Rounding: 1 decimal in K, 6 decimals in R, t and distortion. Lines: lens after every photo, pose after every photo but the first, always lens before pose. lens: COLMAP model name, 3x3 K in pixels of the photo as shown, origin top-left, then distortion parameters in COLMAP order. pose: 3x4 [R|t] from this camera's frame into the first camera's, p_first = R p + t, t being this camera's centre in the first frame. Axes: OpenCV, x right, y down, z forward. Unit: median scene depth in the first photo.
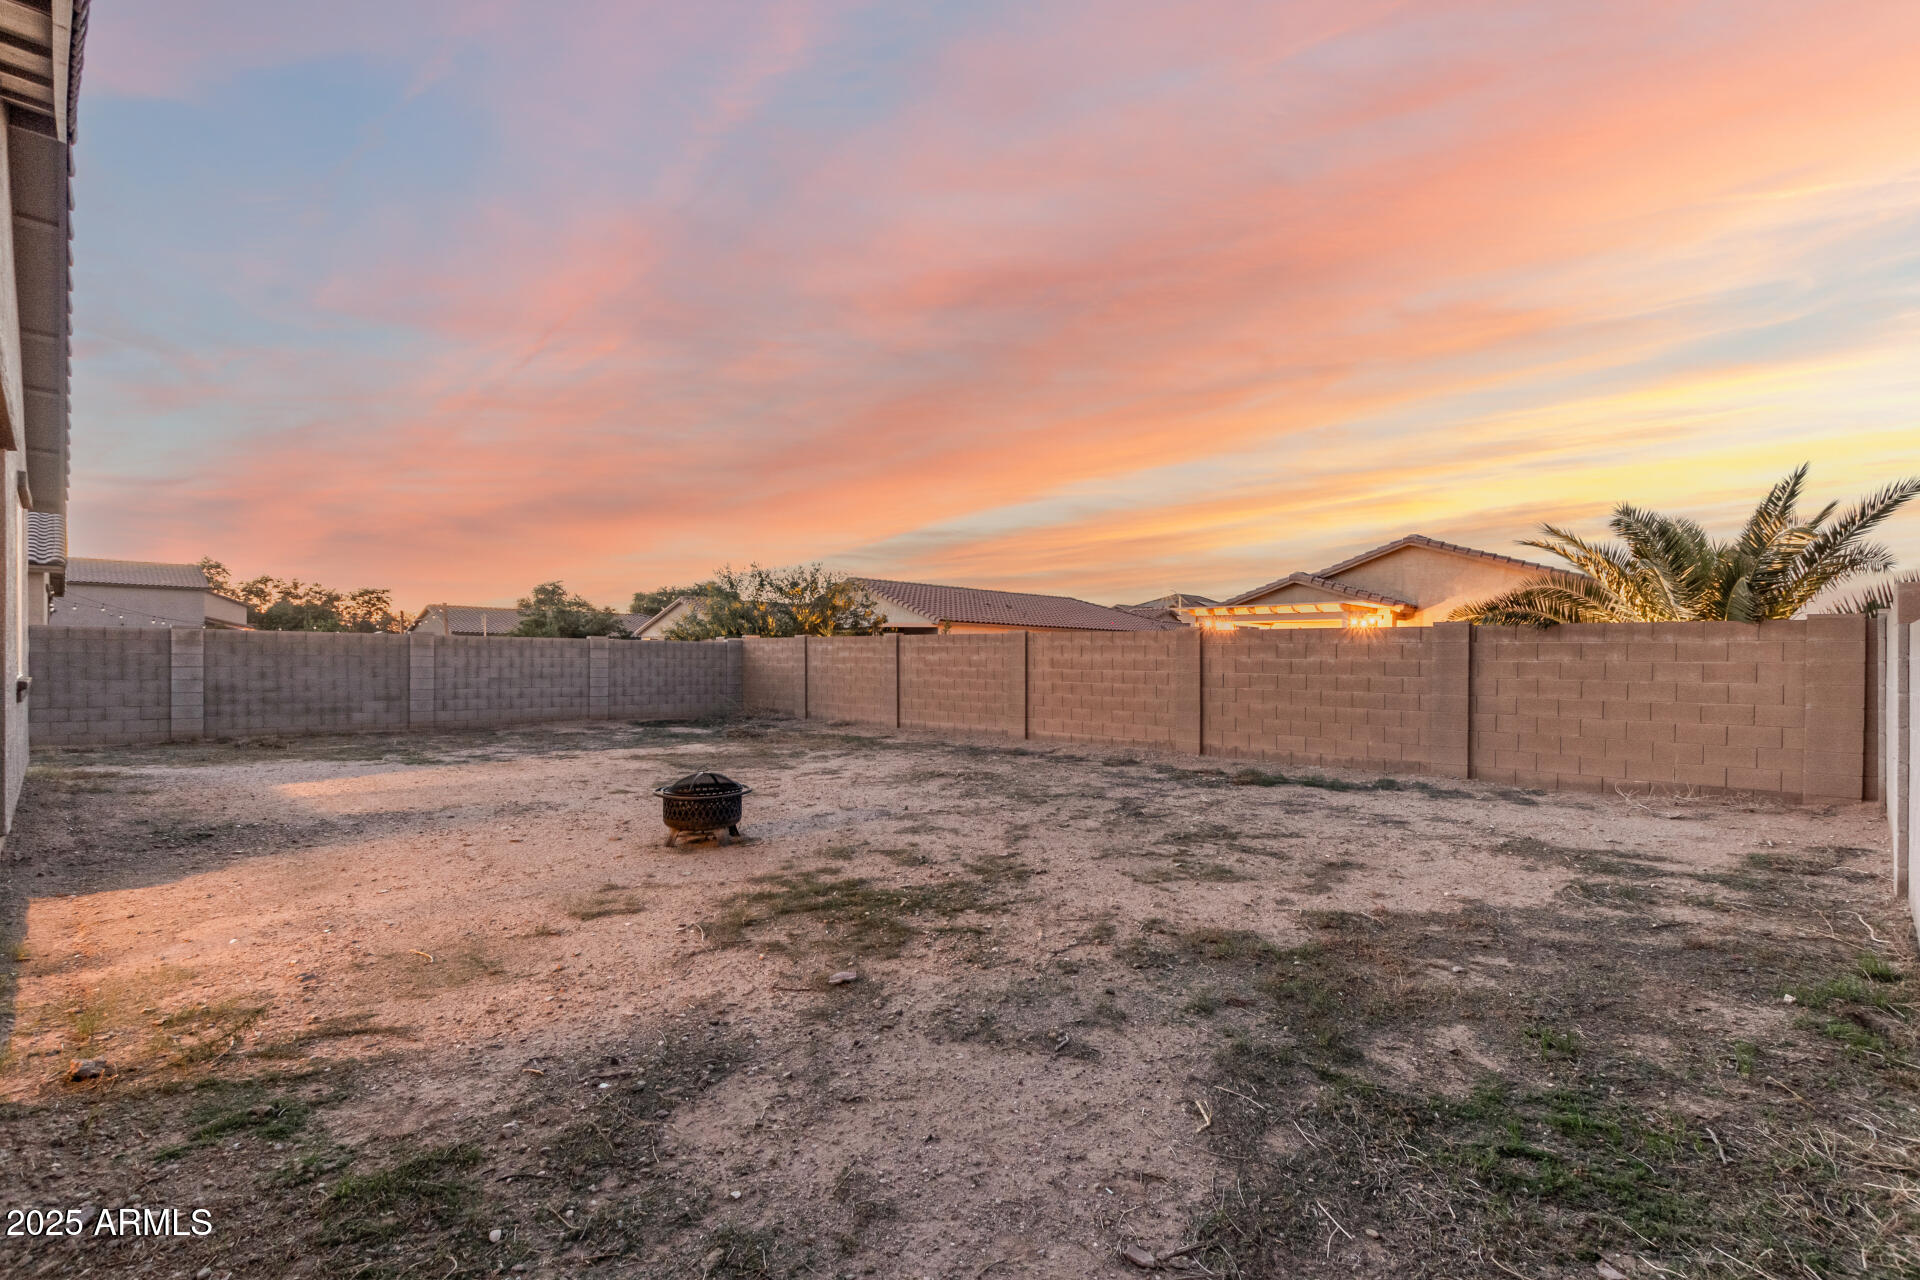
lens RADIAL K [[859.4, 0, 949.6], [0, 859.4, 648.5], [0, 0, 1]] dist [0.002210, 0.000367]
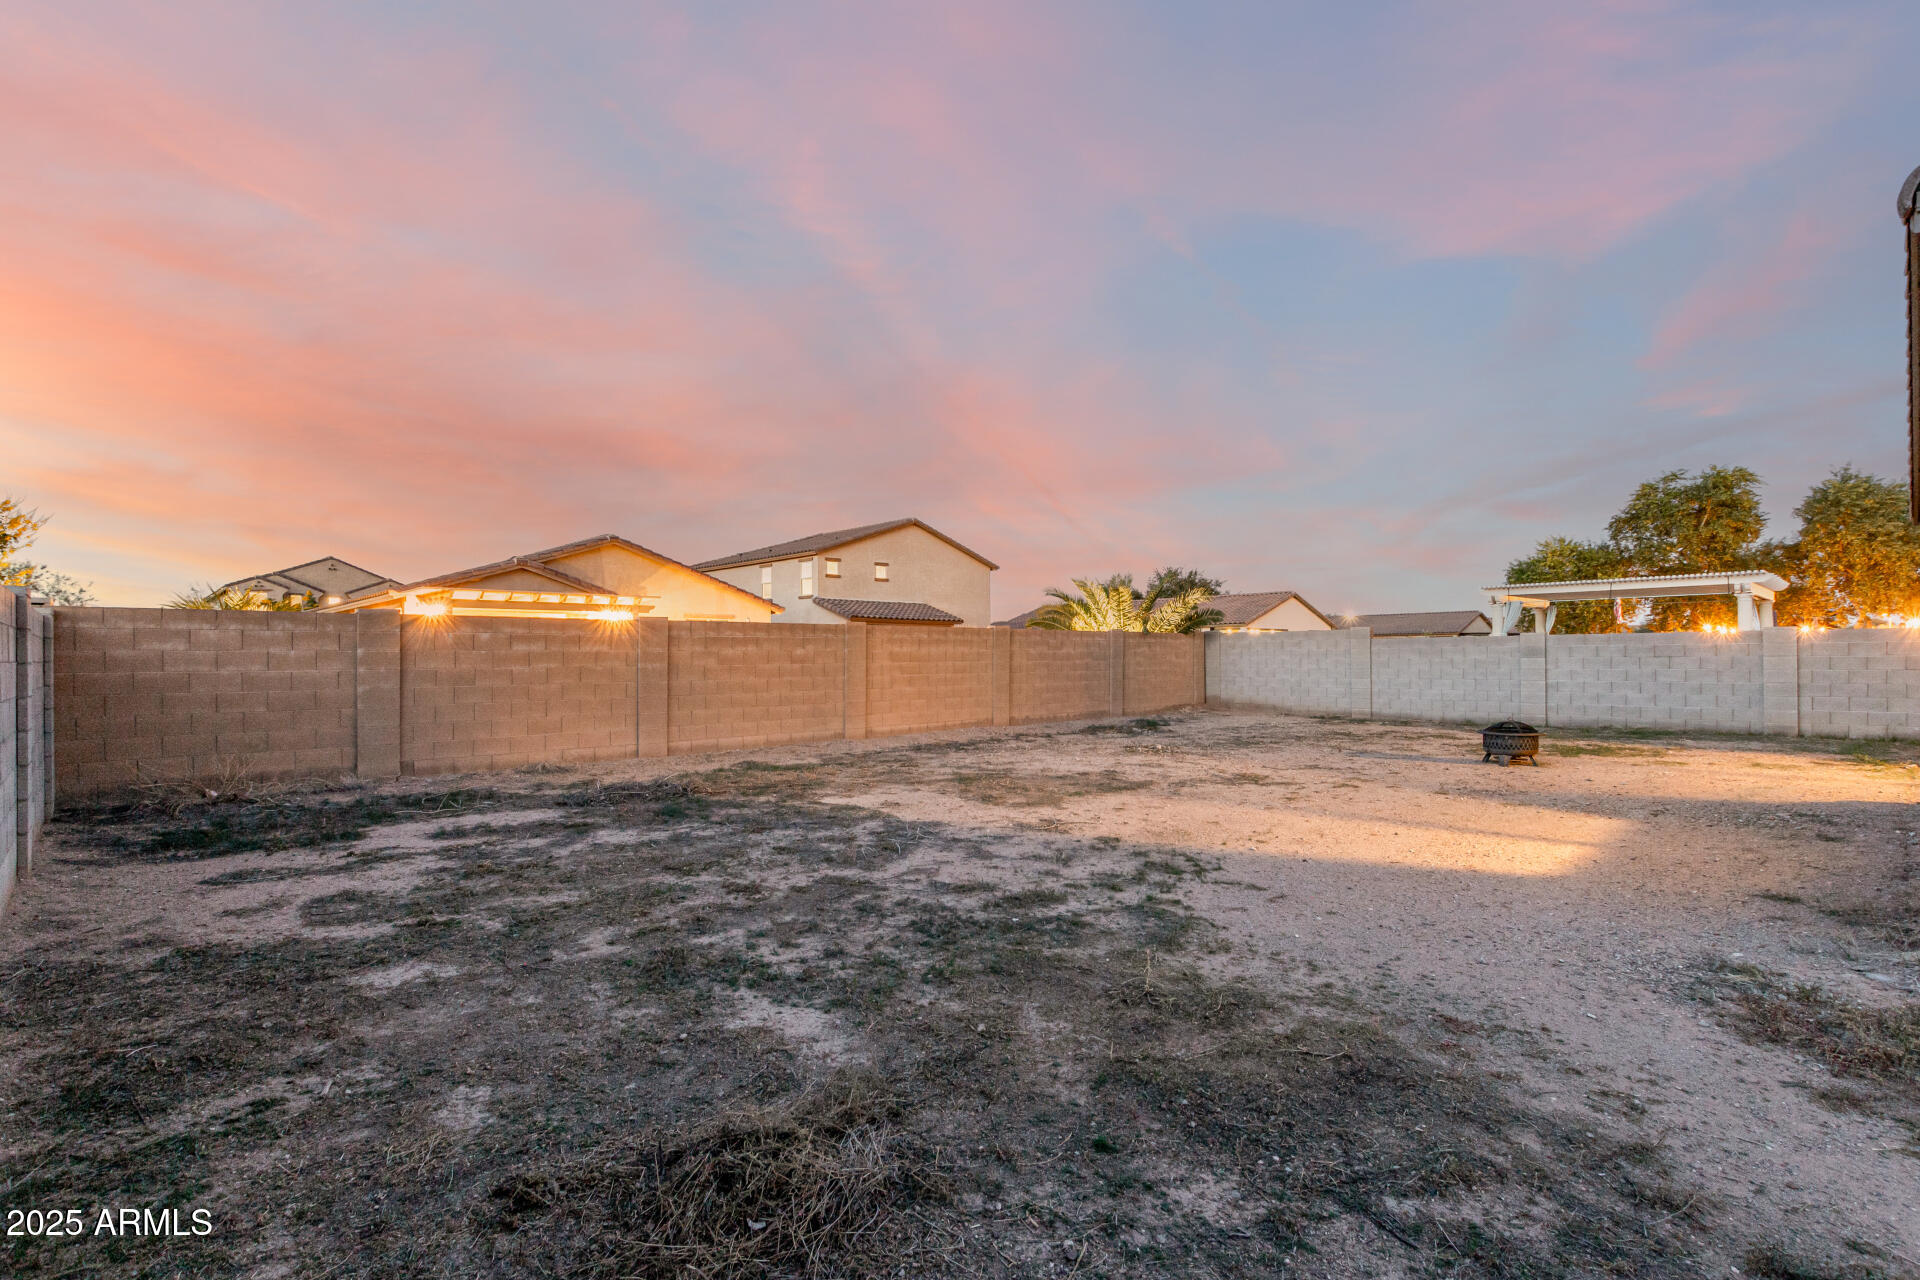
lens RADIAL K [[859.4, 0, 949.6], [0, 859.4, 648.5], [0, 0, 1]] dist [0.002210, 0.000367]
pose [[0.094613, -0.002408, 0.995511, -0.844510], [-0.007807, 0.999965, 0.003160, 0.004131], [-0.995484, -0.008071, 0.094591, 0.837840]]
